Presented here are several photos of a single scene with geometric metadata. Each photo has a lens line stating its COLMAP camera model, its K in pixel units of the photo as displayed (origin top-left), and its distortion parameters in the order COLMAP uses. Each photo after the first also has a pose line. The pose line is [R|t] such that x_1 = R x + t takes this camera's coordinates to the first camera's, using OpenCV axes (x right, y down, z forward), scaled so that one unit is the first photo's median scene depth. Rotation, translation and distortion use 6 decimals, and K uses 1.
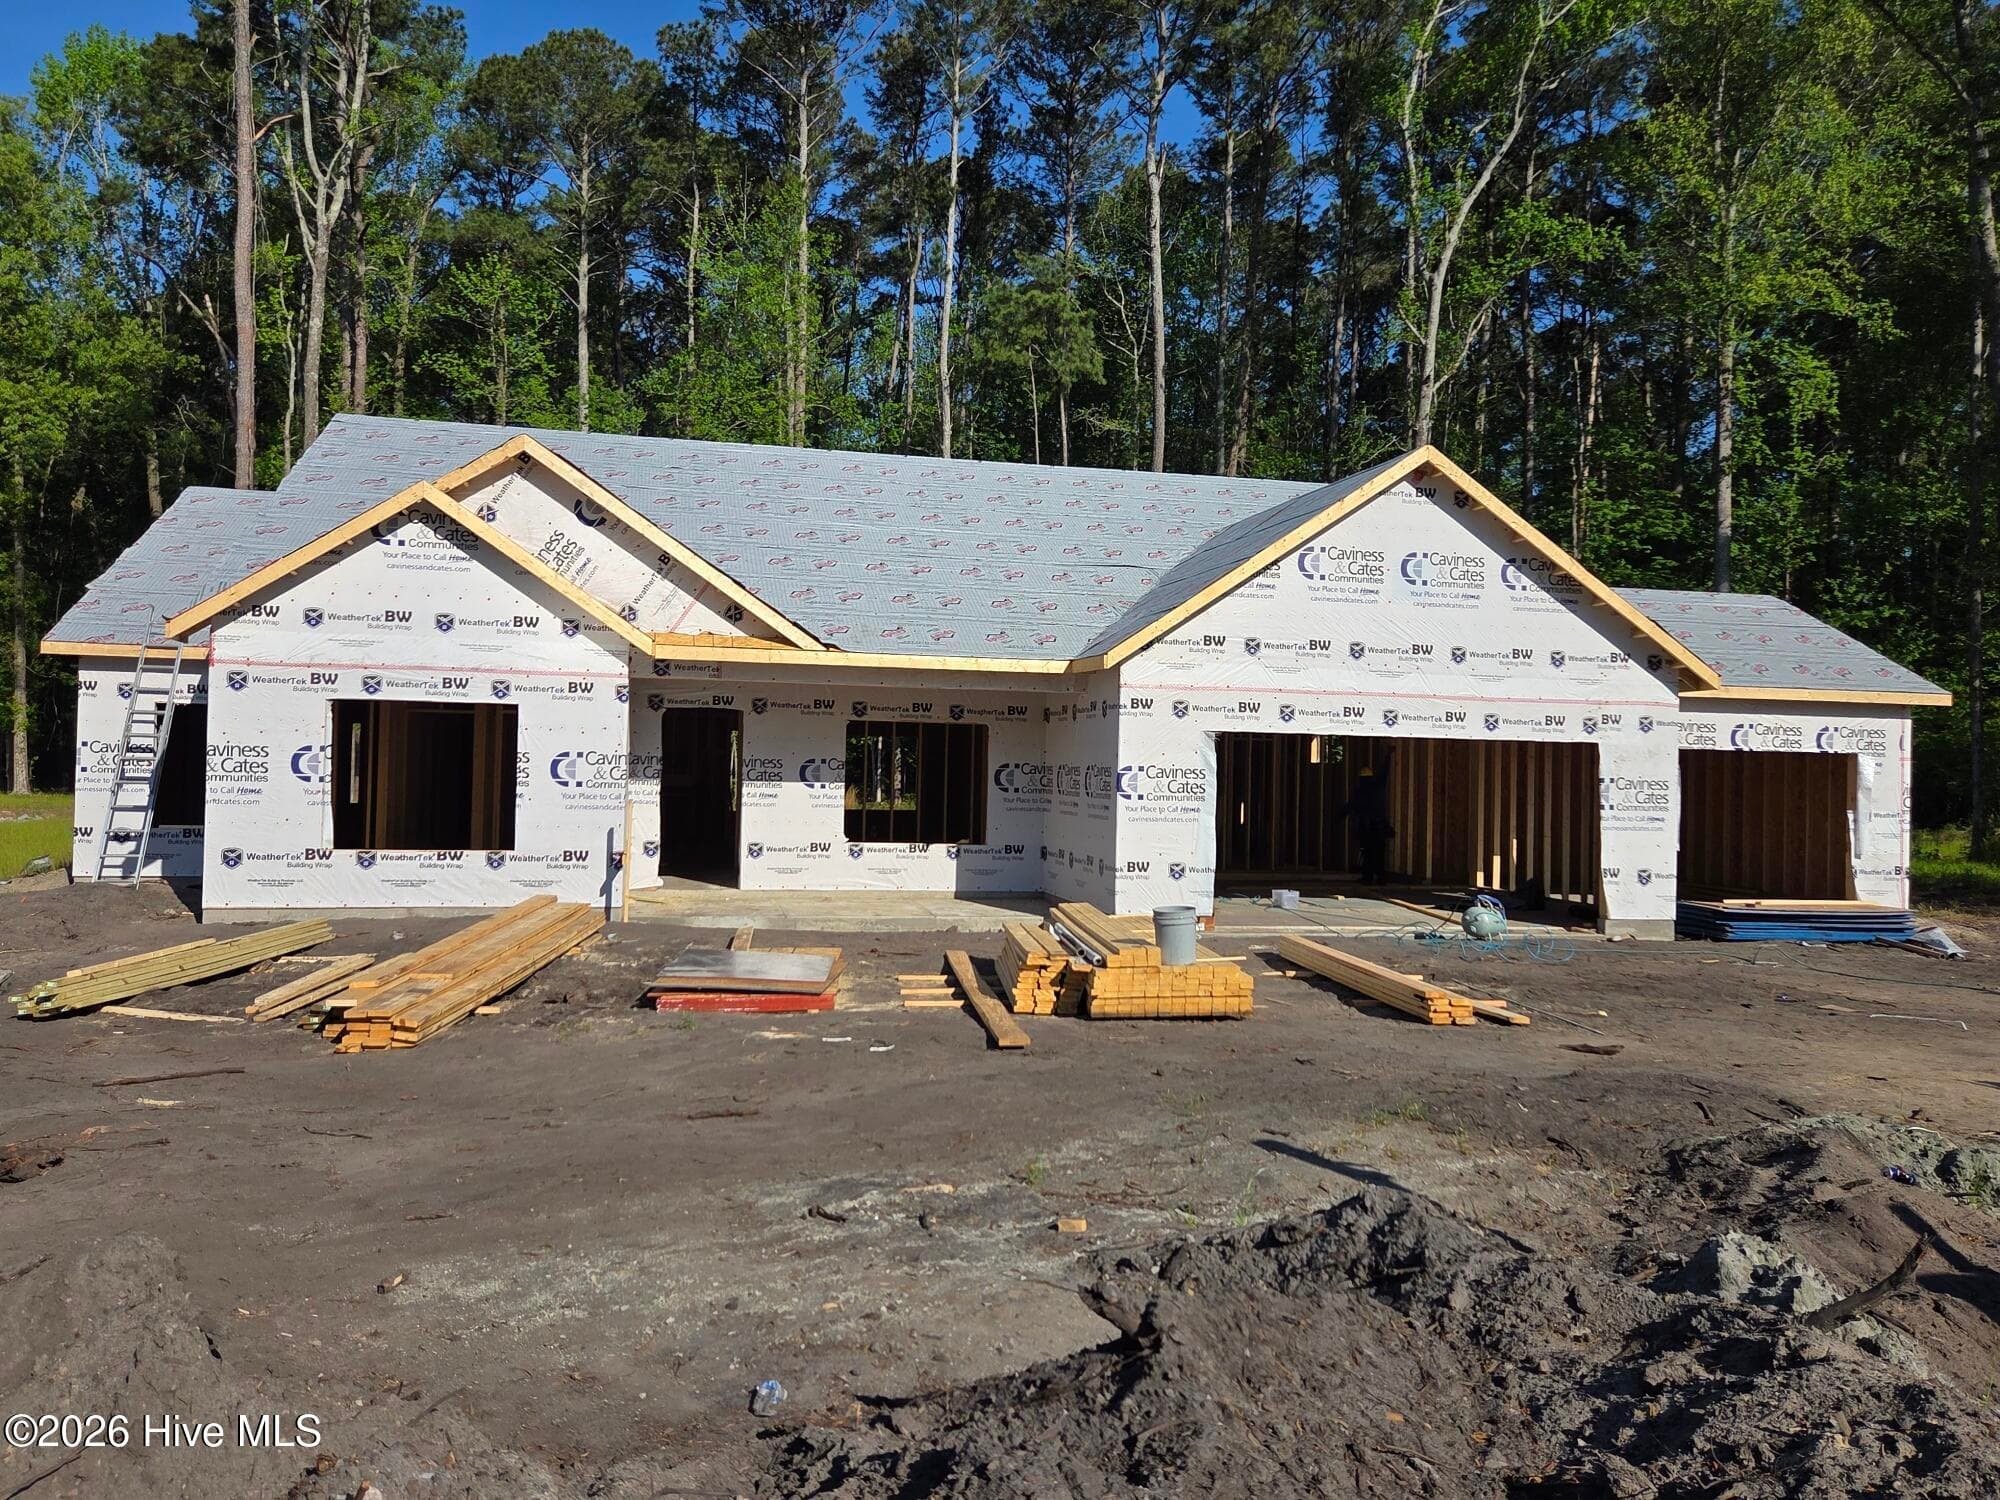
lens RADIAL K [[1497.4, 0, 1018.1], [0, 1497.4, 753.1], [0, 0, 1]] dist [0.008734, 0.005069]
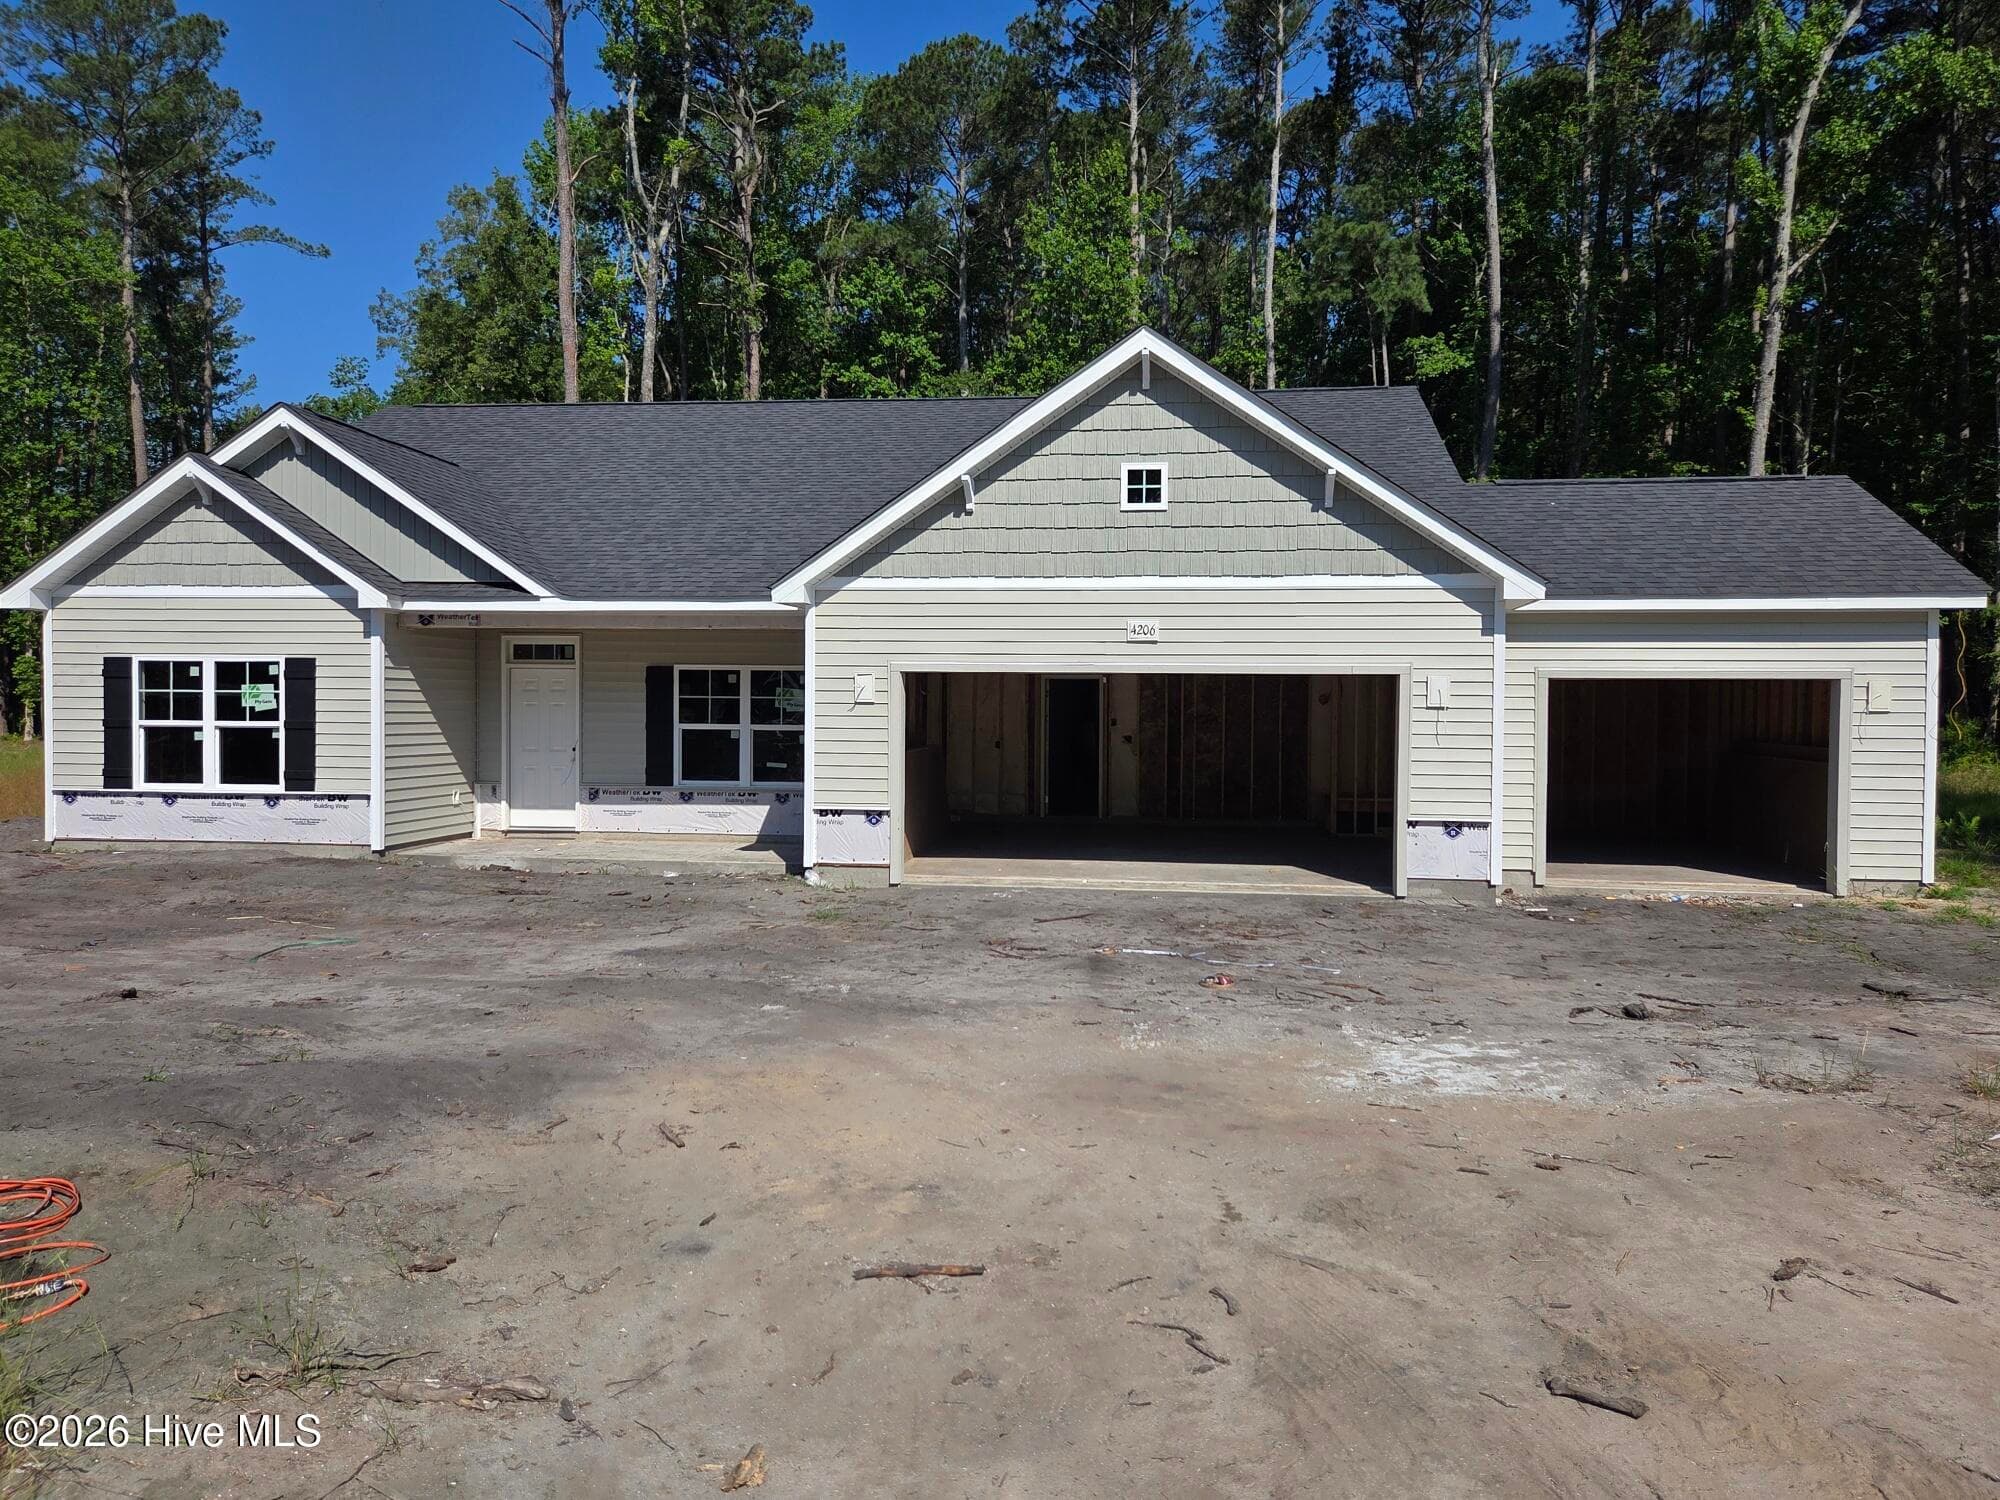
lens RADIAL K [[1393.2, 0, 1017.6], [0, 1393.2, 749.2], [0, 0, 1]] dist [0.025267, 0.001915]
pose [[0.935562, -0.001325, -0.353160, 0.129599], [0.013747, 0.999372, 0.032670, 0.002028], [0.352895, -0.035419, 0.934992, 0.055924]]
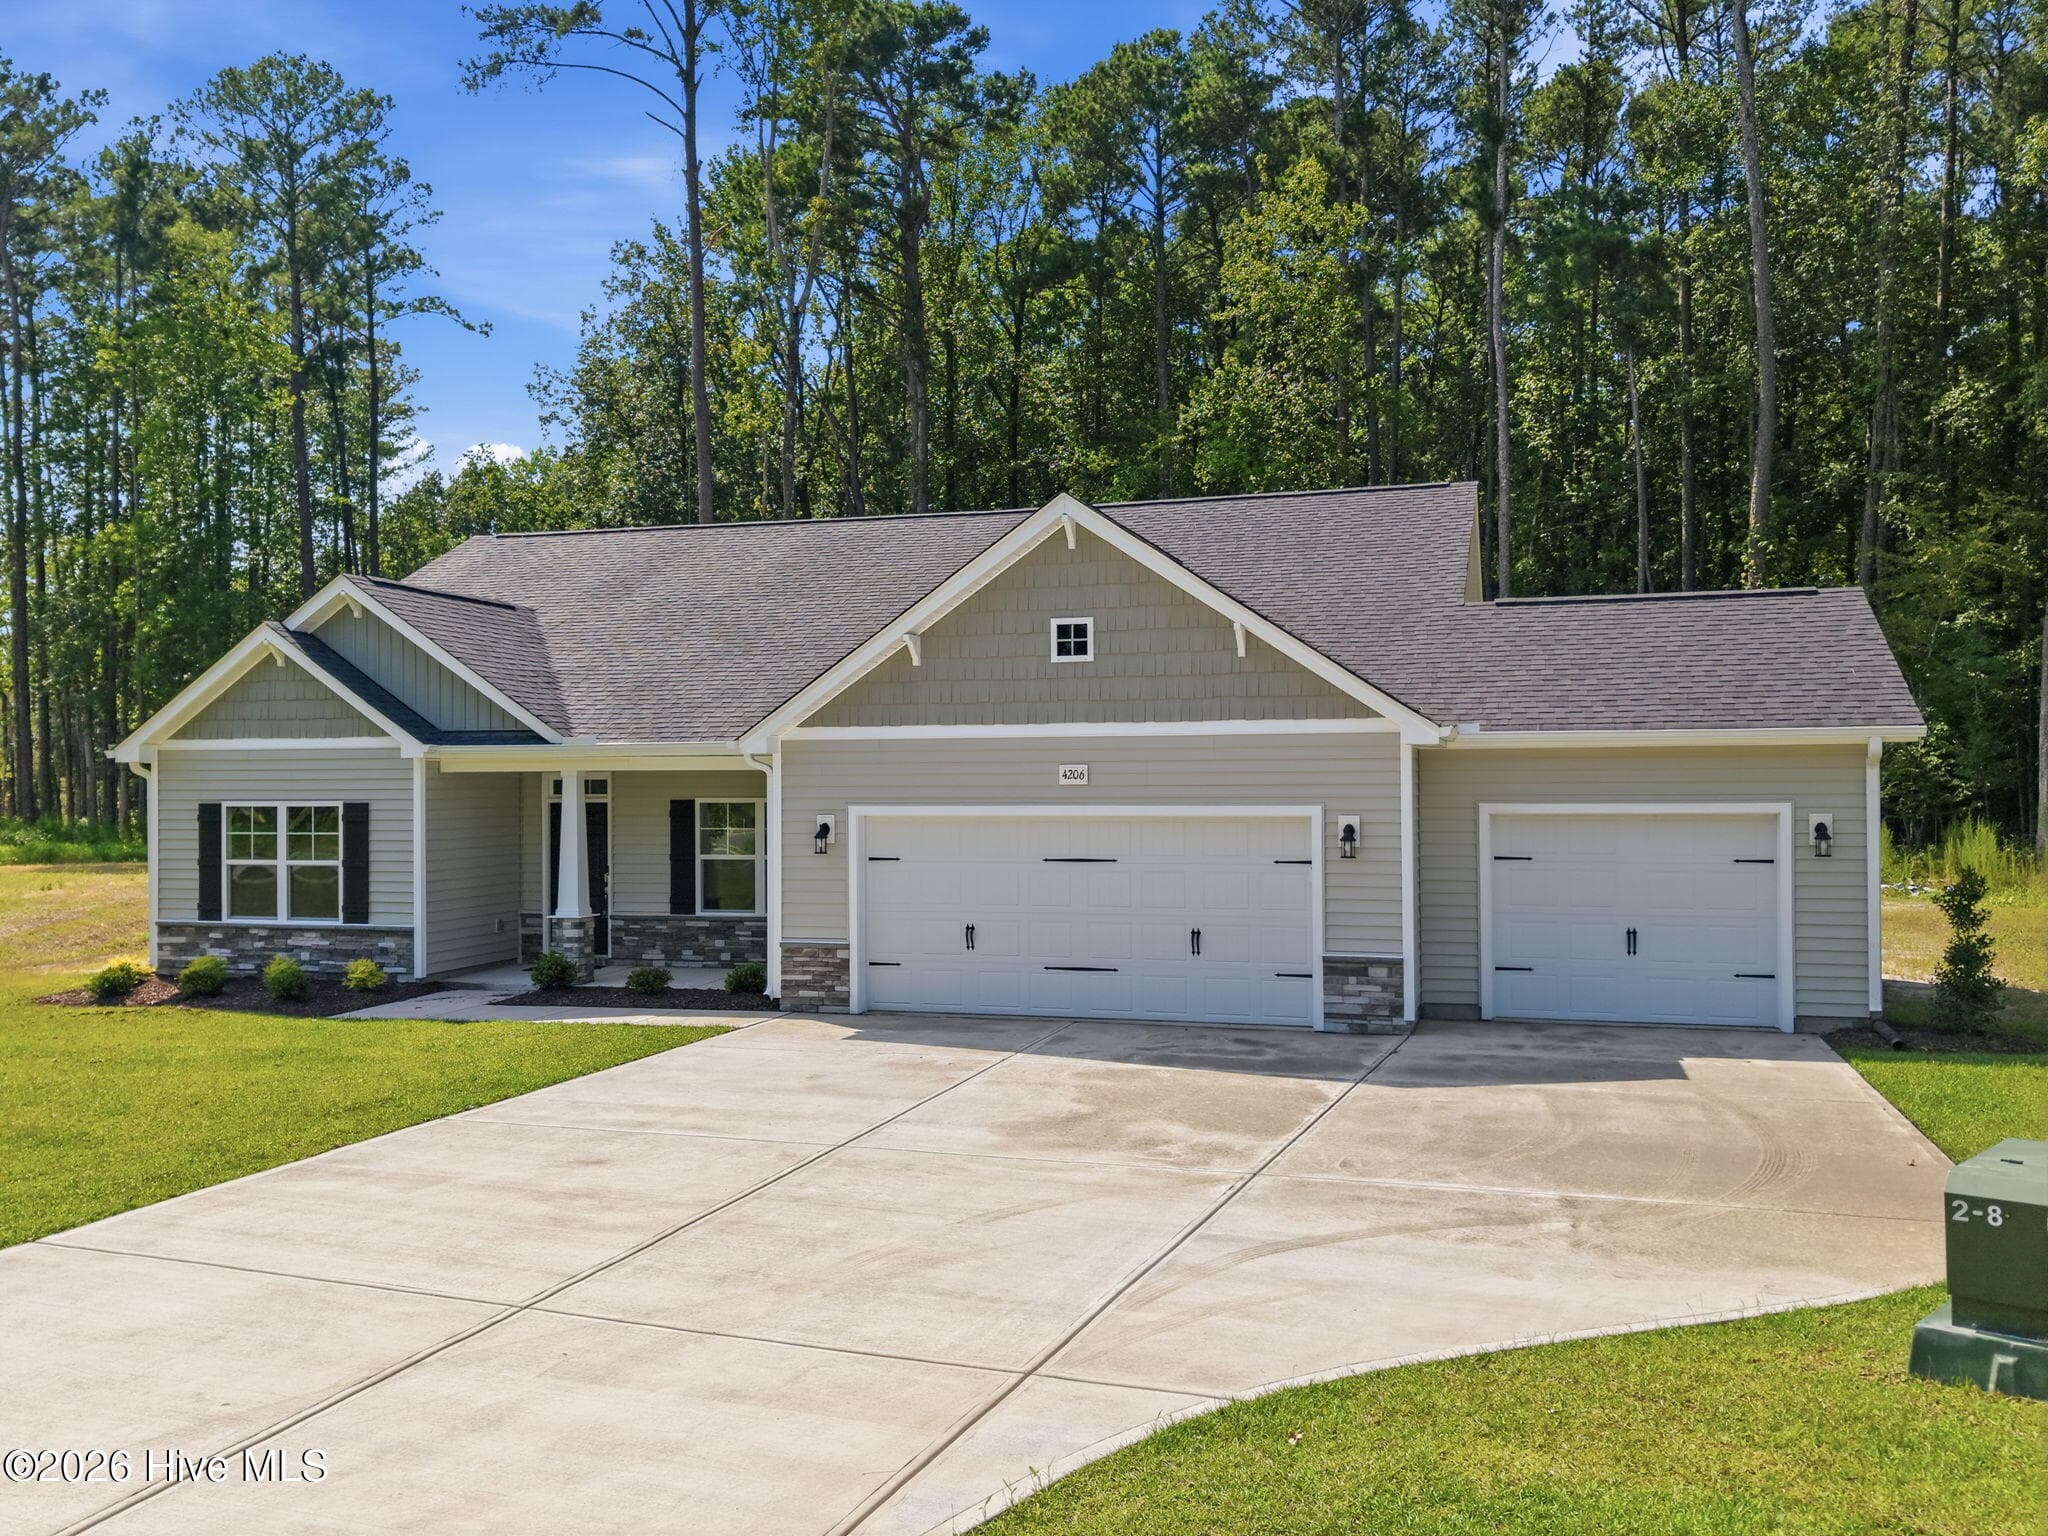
lens RADIAL K [[1662.2, 0, 1041.1], [0, 1662.2, 777.2], [0, 0, 1]] dist [0.042429, -0.038211]
pose [[0.868626, -0.025830, -0.494795, 0.202805], [0.029851, 0.999554, 0.000226, -0.009070], [0.494569, -0.014966, 0.869010, 0.025189]]
